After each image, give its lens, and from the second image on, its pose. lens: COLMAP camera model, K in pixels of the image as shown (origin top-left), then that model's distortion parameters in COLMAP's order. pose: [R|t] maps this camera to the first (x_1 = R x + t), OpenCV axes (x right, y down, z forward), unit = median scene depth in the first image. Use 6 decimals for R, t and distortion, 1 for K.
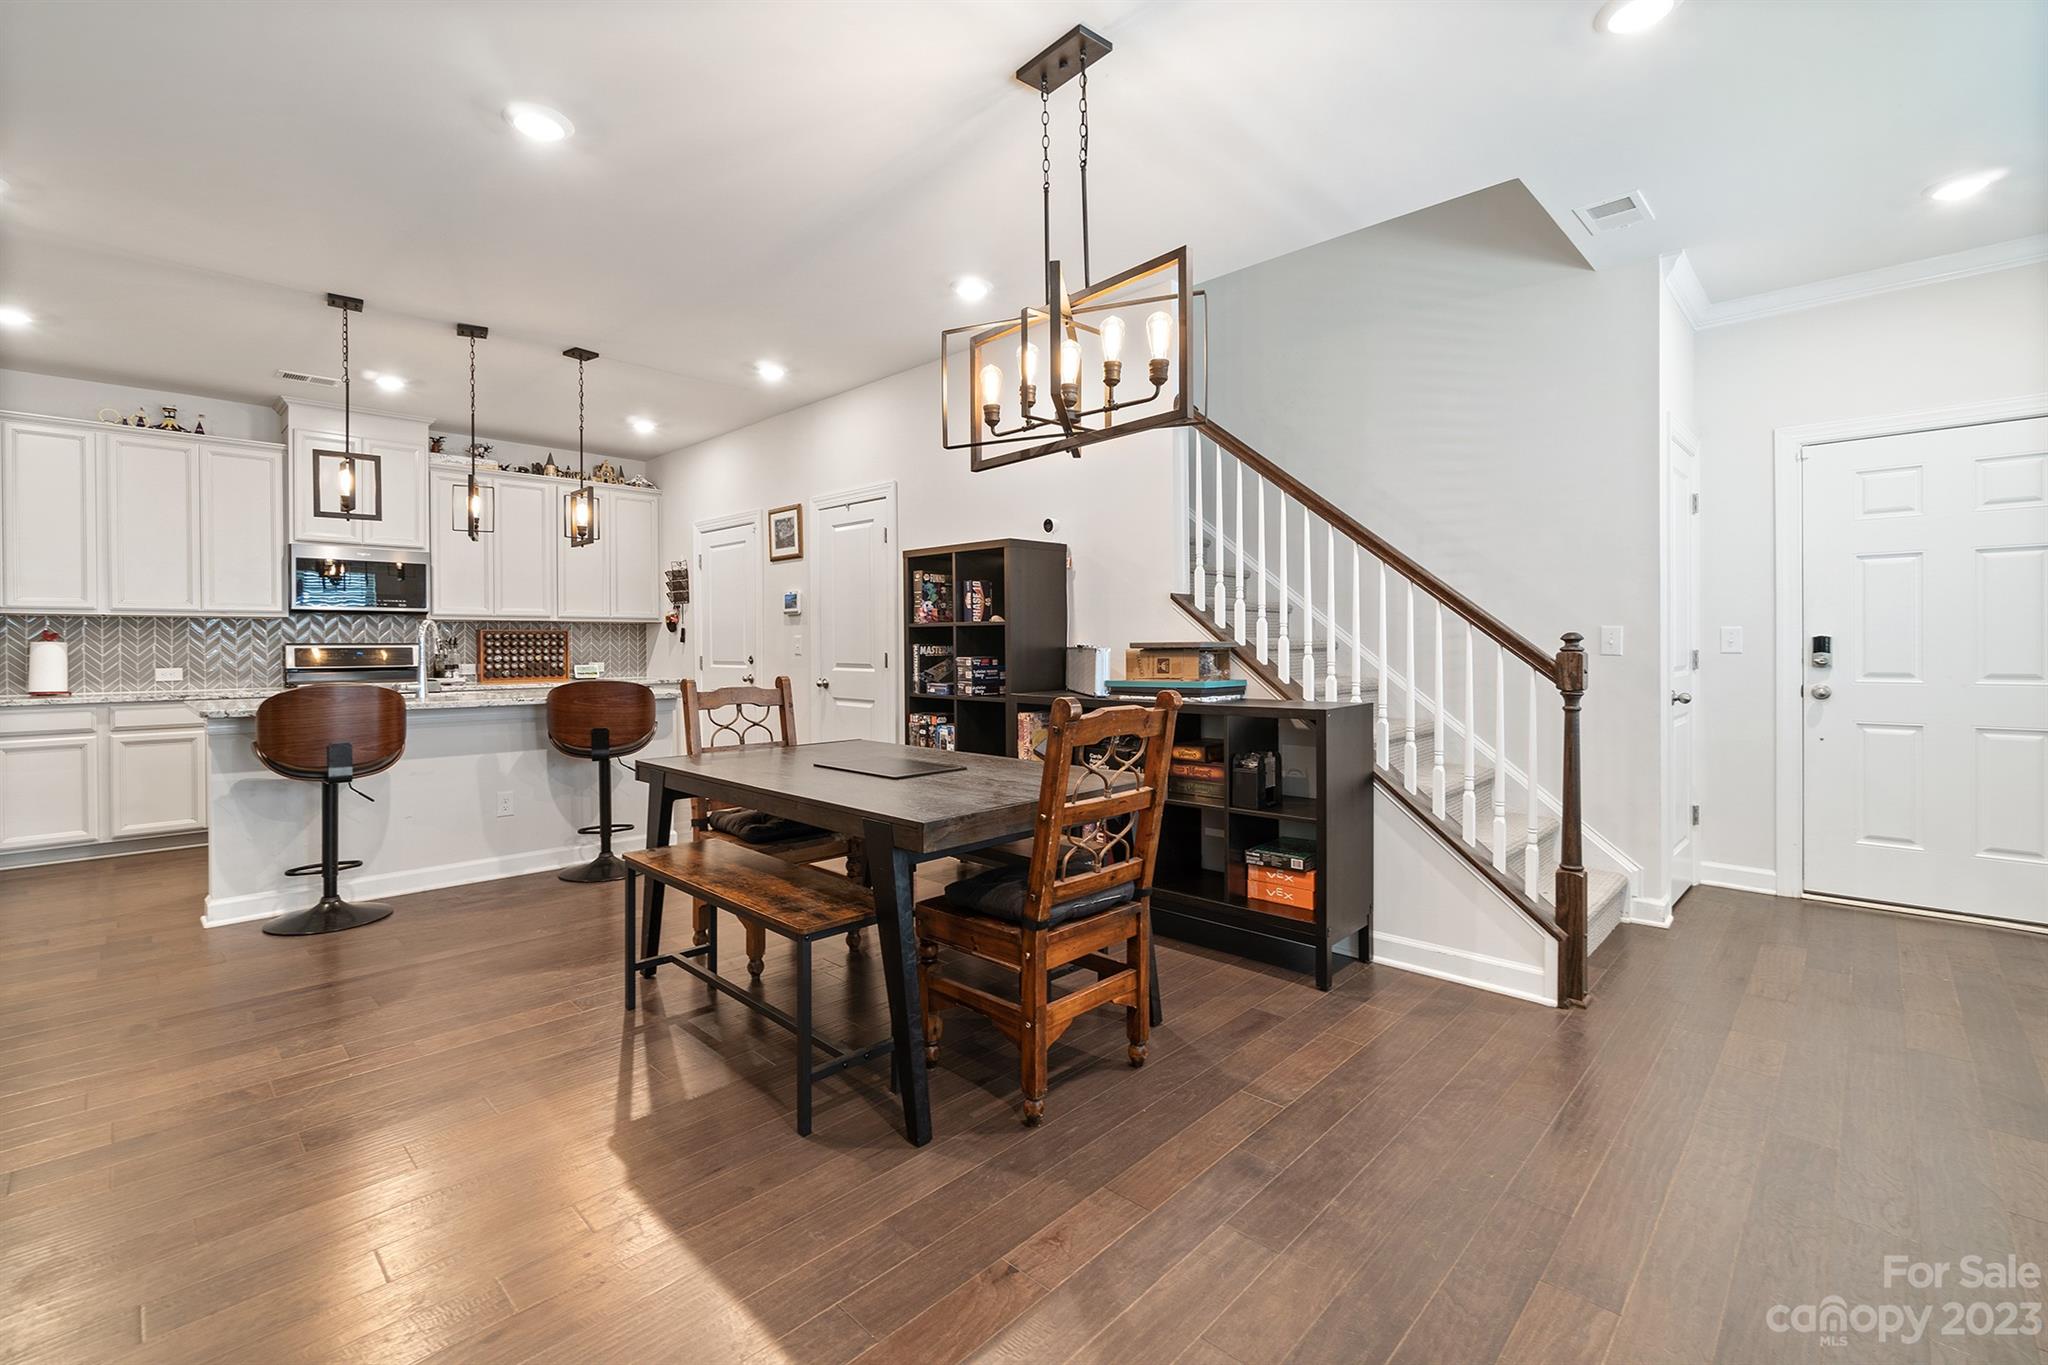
lens RADIAL K [[888.9, 0, 1006.4], [0, 888.9, 646.9], [0, 0, 1]] dist [-0.003282, 0.000650]
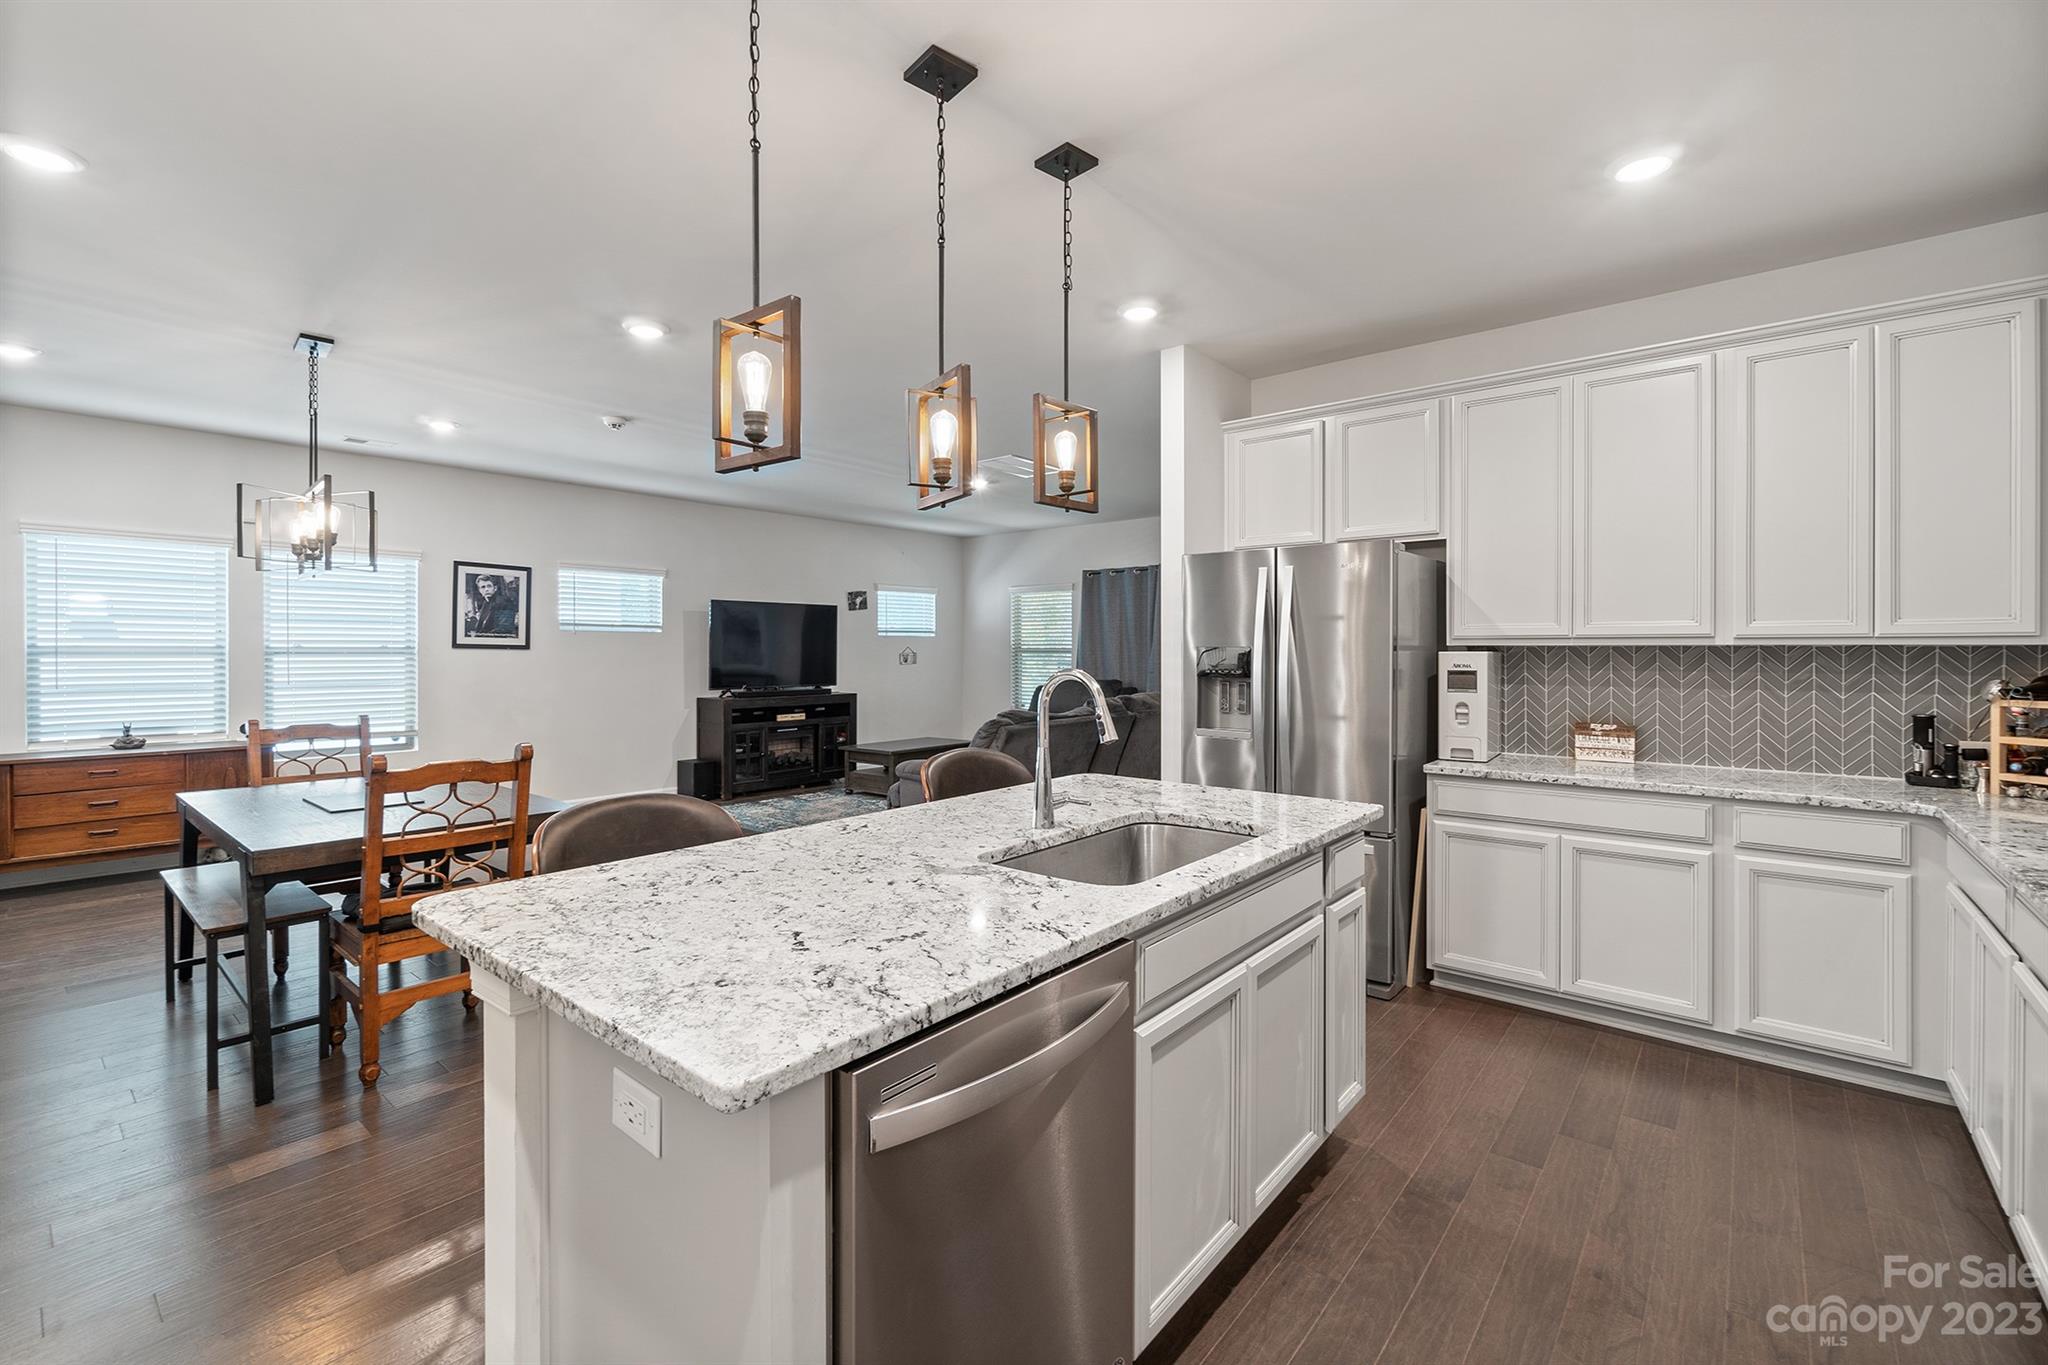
lens RADIAL K [[883.9, 0, 996.4], [0, 883.9, 658.6], [0, 0, 1]] dist [-0.003326, -0.000112]
pose [[-0.997879, 0.005523, -0.064856, -0.502669], [0.004863, 0.999935, 0.010331, -0.035116], [0.064909, 0.009994, -0.997841, 1.248417]]
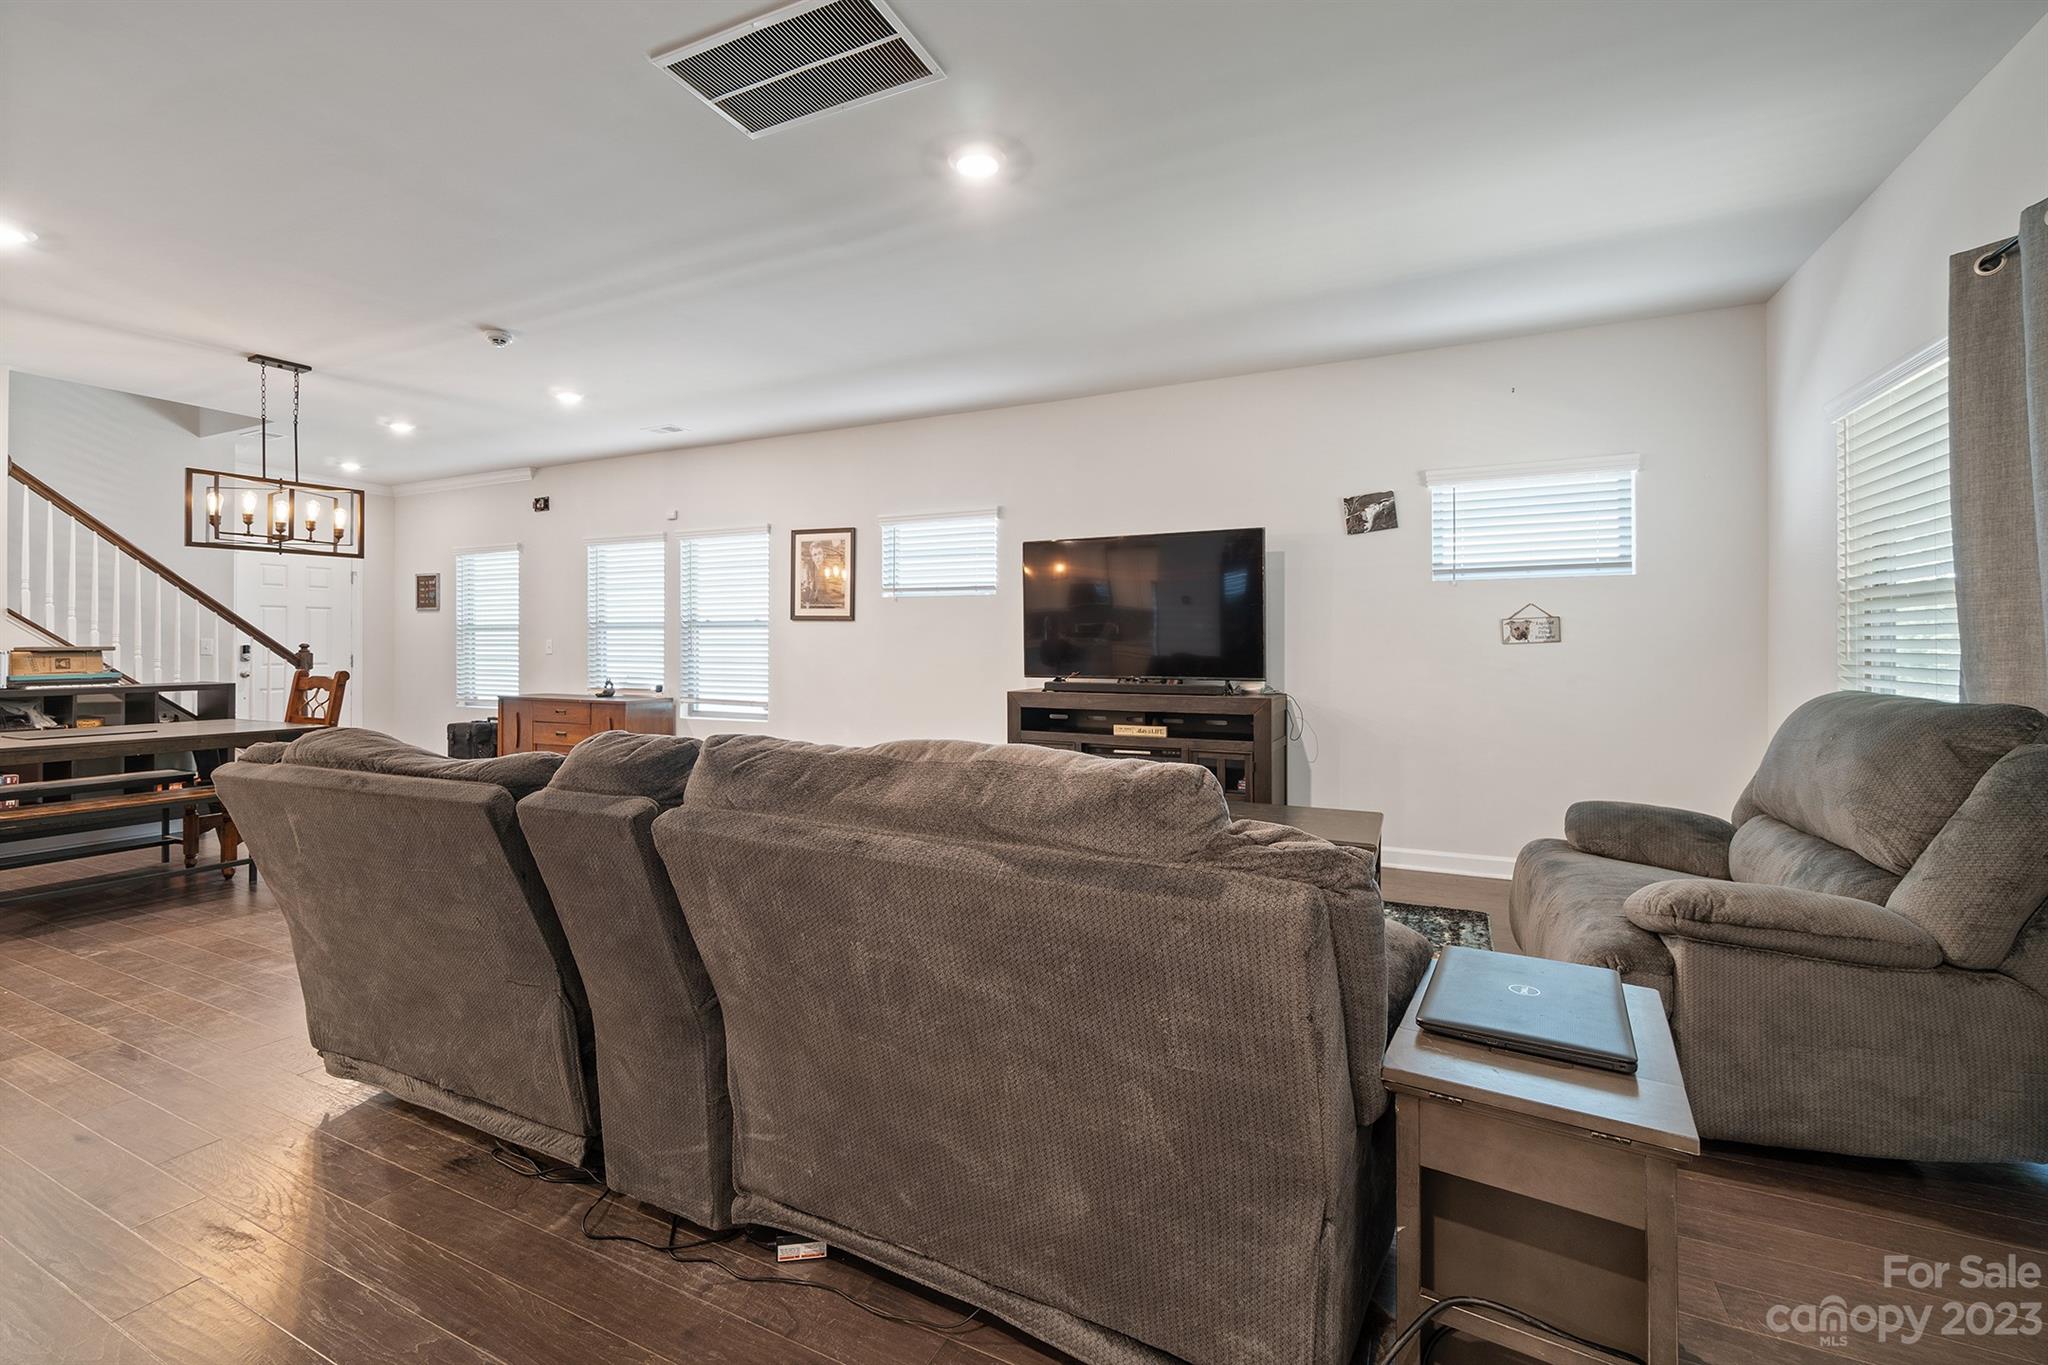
lens RADIAL K [[888.9, 0, 1006.4], [0, 888.9, 646.9], [0, 0, 1]] dist [-0.003282, 0.000650]
pose [[-0.314022, 0.005140, 0.949402, -1.085365], [0.001813, 0.999987, -0.004814, 0.003110], [-0.949414, 0.000210, -0.314027, 0.023174]]
